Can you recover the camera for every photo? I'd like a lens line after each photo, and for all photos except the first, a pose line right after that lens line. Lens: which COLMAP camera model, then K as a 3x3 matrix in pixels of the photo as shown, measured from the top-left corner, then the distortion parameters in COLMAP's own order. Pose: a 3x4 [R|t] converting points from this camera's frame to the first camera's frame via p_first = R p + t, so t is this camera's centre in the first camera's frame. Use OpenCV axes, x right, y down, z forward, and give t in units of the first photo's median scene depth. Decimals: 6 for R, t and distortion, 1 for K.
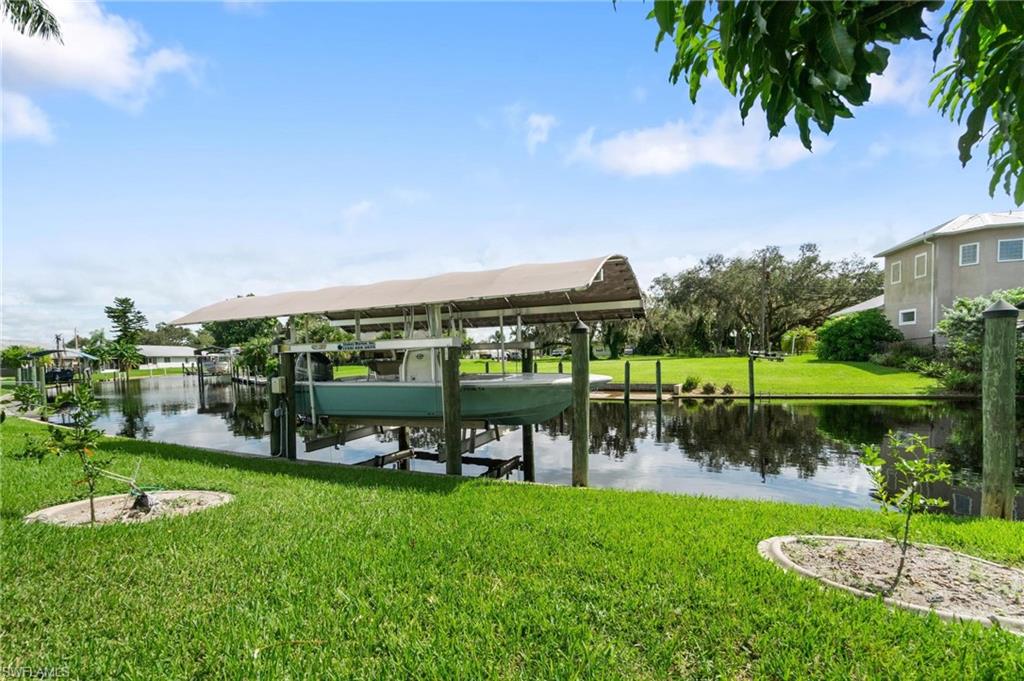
lens RADIAL K [[442.4, 0, 512.3], [0, 442.4, 368.0], [0, 0, 1]] dist [0.001749, 0.000258]
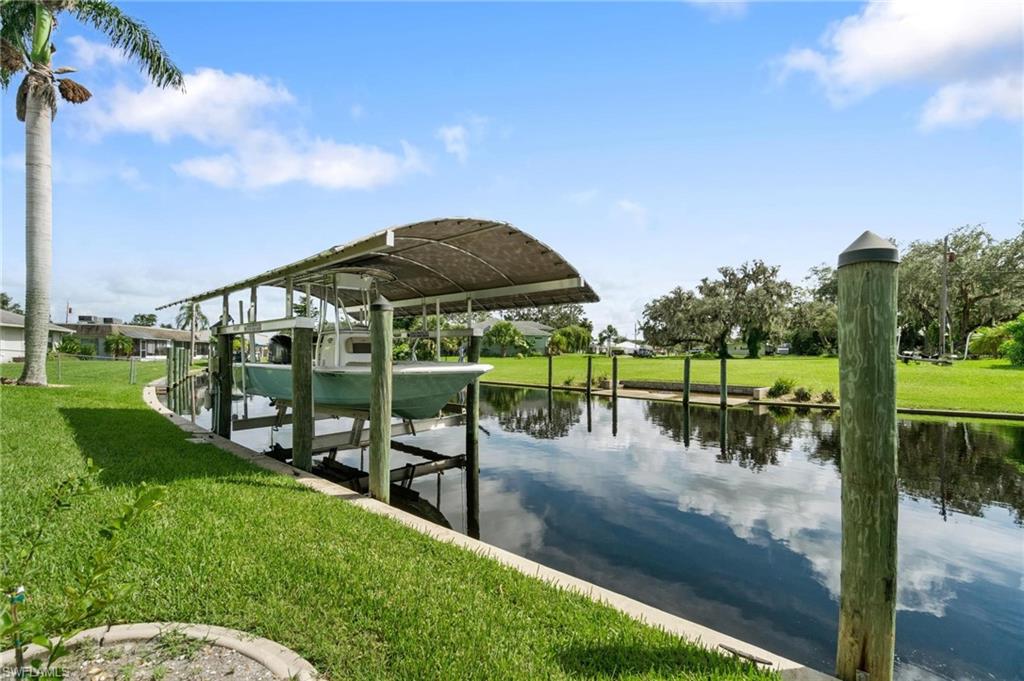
lens RADIAL K [[435.3, 0, 511.5], [0, 435.3, 347.5], [0, 0, 1]] dist [-0.001172, -0.000262]
pose [[0.953919, 0.022286, -0.299237, 0.172301], [-0.032739, 0.999015, -0.029962, 0.001641], [0.298274, 0.038378, 0.953708, 0.081036]]
